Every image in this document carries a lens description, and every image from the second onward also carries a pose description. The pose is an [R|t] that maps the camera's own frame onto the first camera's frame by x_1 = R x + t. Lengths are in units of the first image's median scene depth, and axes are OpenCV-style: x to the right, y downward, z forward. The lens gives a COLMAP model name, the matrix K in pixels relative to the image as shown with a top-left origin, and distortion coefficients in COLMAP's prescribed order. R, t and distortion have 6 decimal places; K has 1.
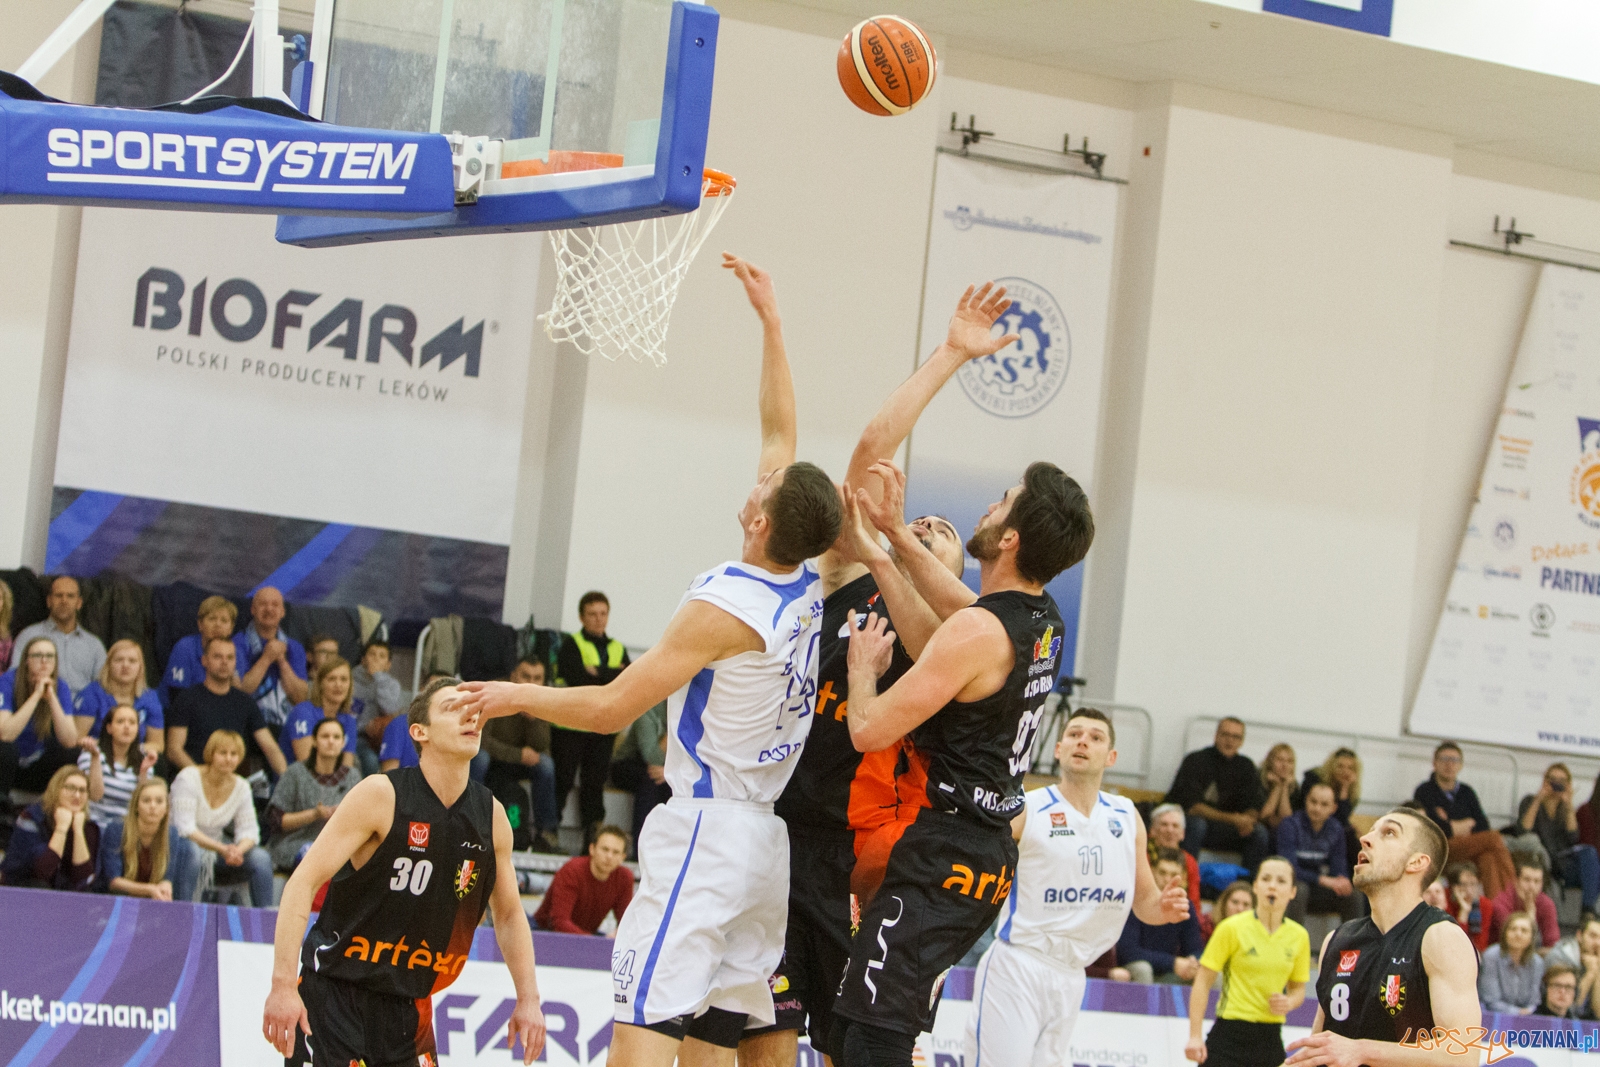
lens RADIAL K [[5061.8, 0, 800.0], [0, 5061.8, 533.5], [0, 0, 1]] dist [-0.018100, 1.128087]
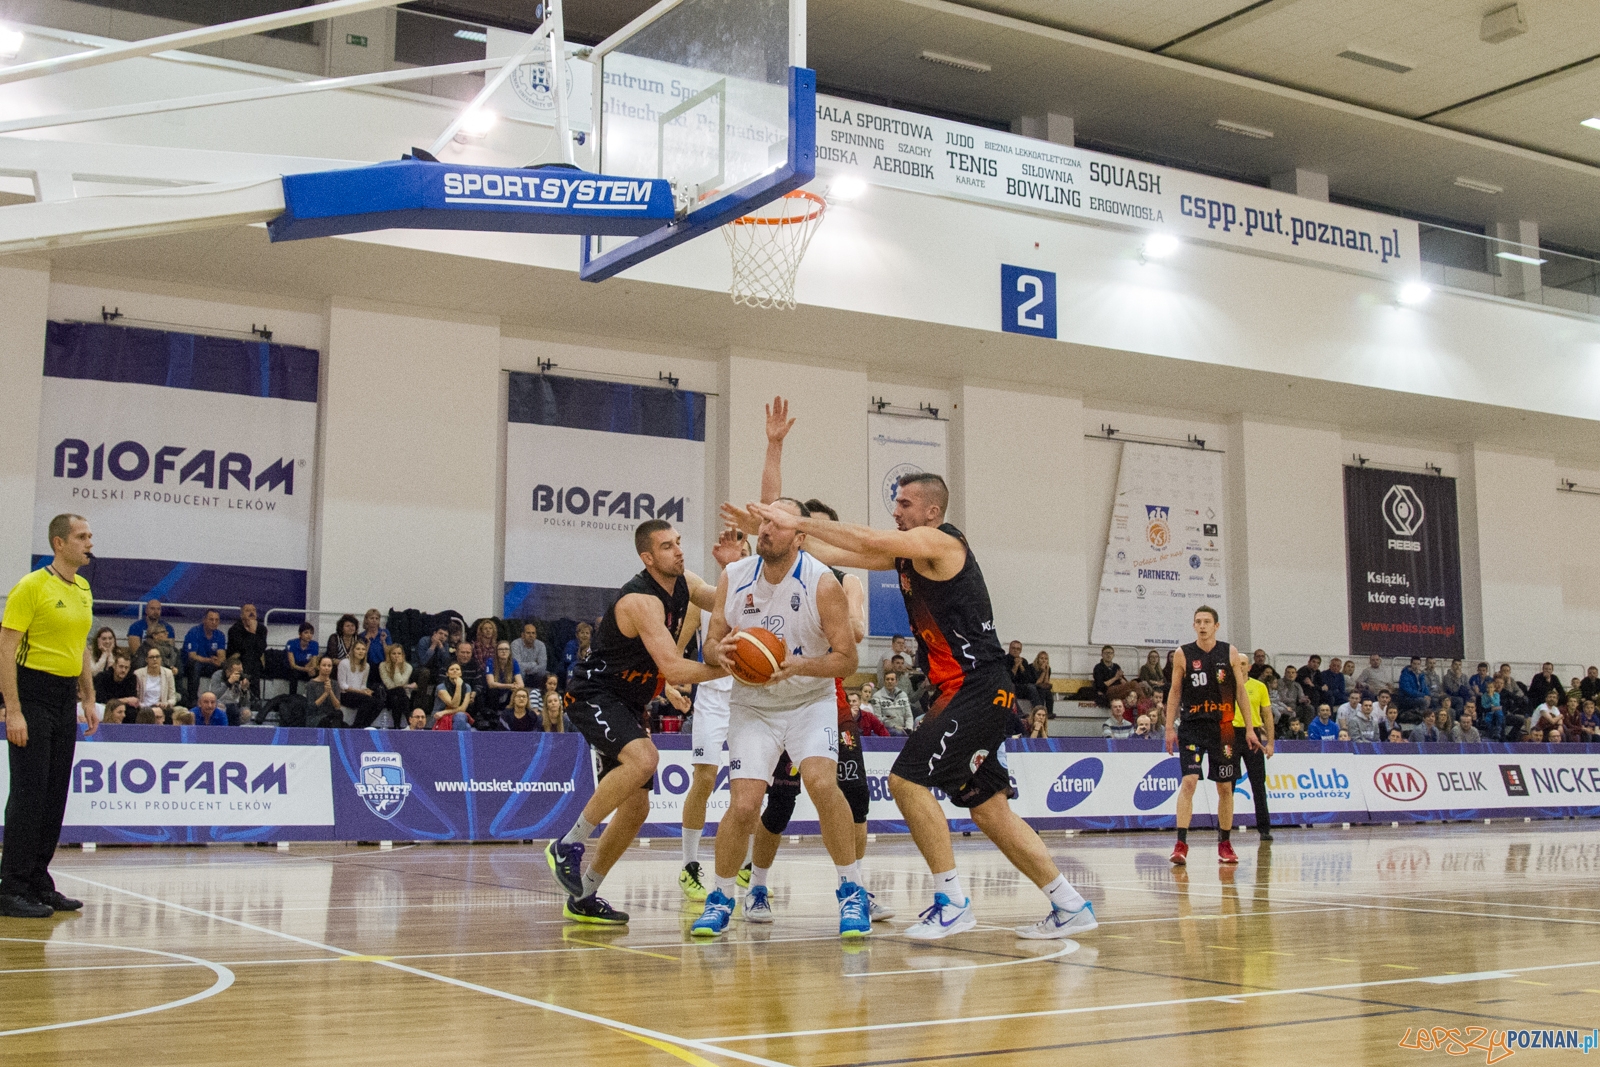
lens RADIAL K [[1920.3, 0, 793.2], [0, 1920.3, 444.2], [0, 0, 1]] dist [-0.114197, 0.088725]
pose [[0.995140, -0.098361, 0.004642, -0.014361], [0.098285, 0.989267, -0.108125, 0.035545], [0.006043, 0.108056, 0.994126, 0.126918]]
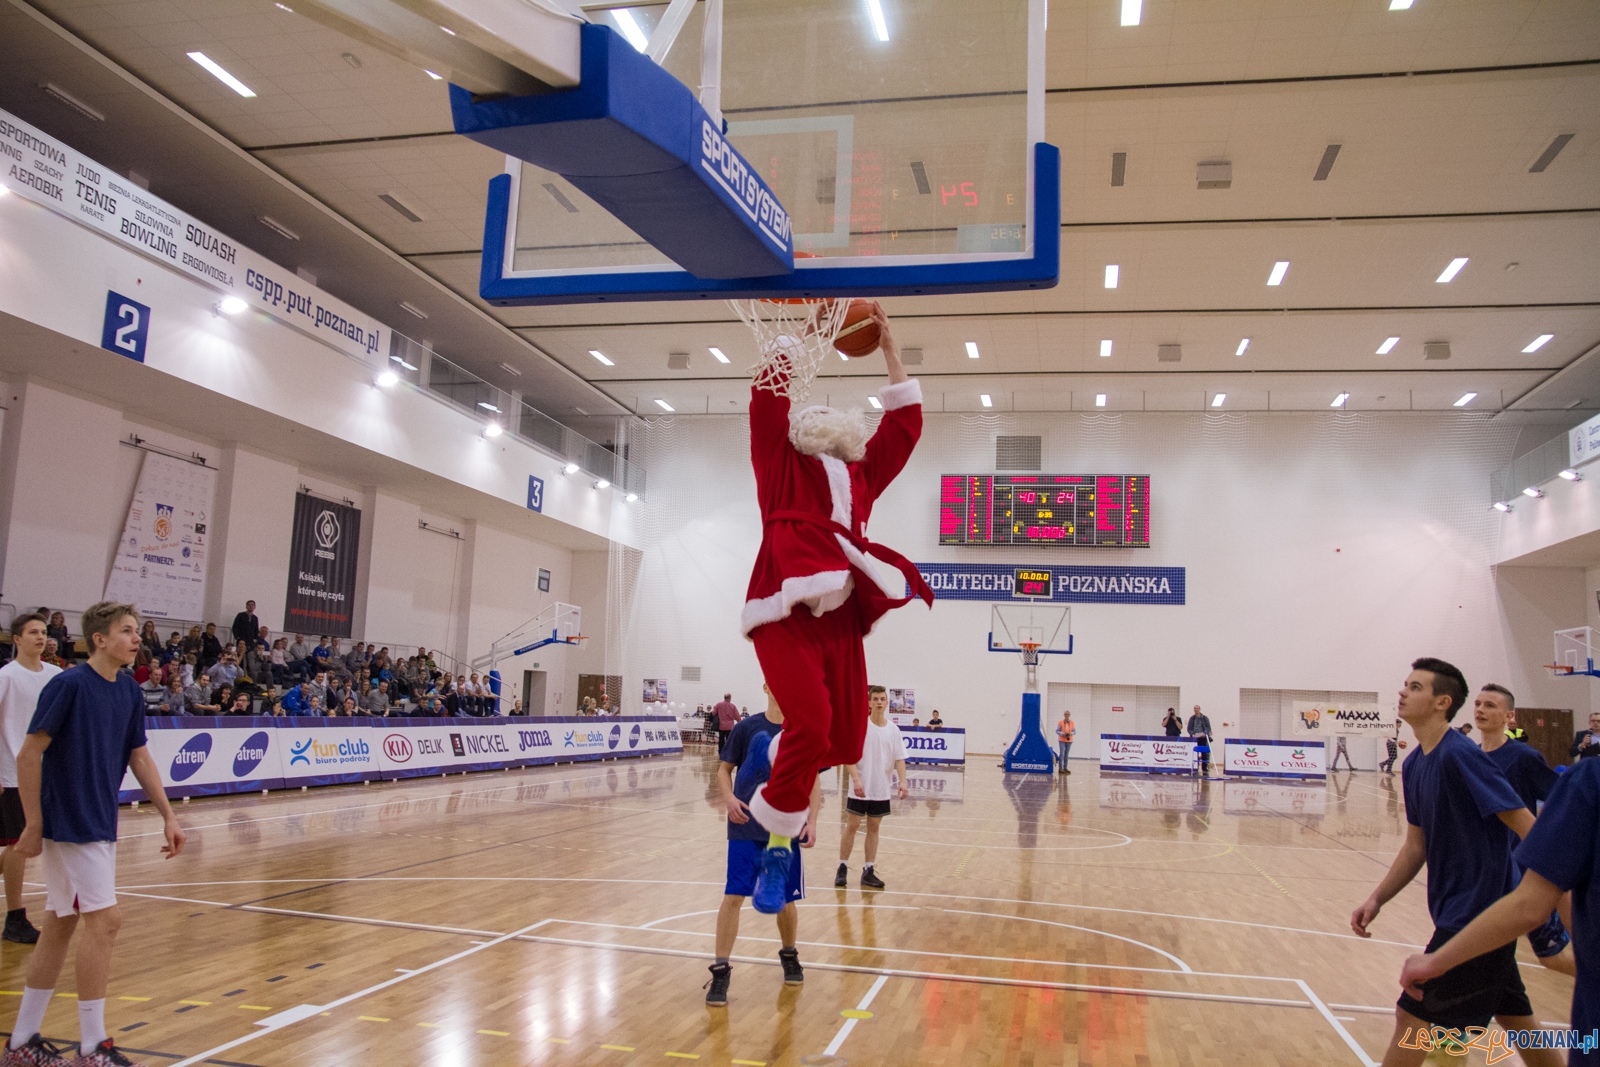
lens RADIAL K [[1246.5, 0, 767.0], [0, 1246.5, 536.5], [0, 0, 1]] dist [-0.134623, 0.128522]
pose [[0.703200, 0.019864, 0.710715, -0.119713], [-0.012147, 0.999799, -0.015925, 0.004044], [-0.710889, 0.002565, 0.703300, 0.297738]]
